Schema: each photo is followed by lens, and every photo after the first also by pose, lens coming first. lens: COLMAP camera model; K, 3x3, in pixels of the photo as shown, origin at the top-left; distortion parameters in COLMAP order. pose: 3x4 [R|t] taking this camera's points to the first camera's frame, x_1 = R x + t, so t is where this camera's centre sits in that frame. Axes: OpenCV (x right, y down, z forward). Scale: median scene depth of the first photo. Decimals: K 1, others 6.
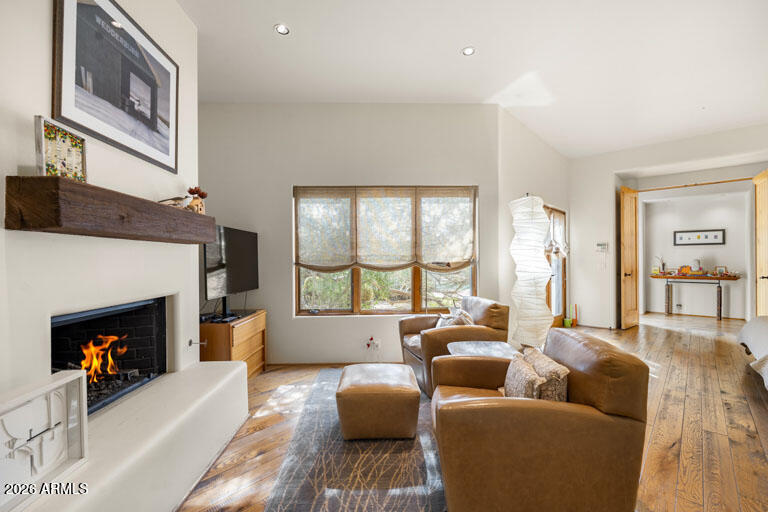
lens RADIAL K [[338.4, 0, 385.1], [0, 338.4, 258.4], [0, 0, 1]] dist [-0.000756, 0.000273]
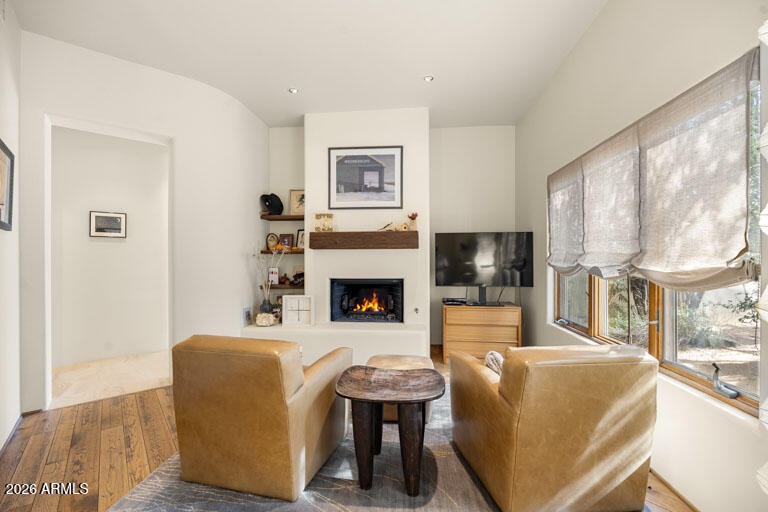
lens RADIAL K [[338.4, 0, 386.4], [0, 338.4, 257.3], [0, 0, 1]] dist [-0.000756, 0.000273]
pose [[-0.144642, 0.002053, -0.989482, 1.208743], [0.003712, 0.999992, 0.001532, -0.006316], [0.989477, -0.003452, -0.144648, 1.279938]]
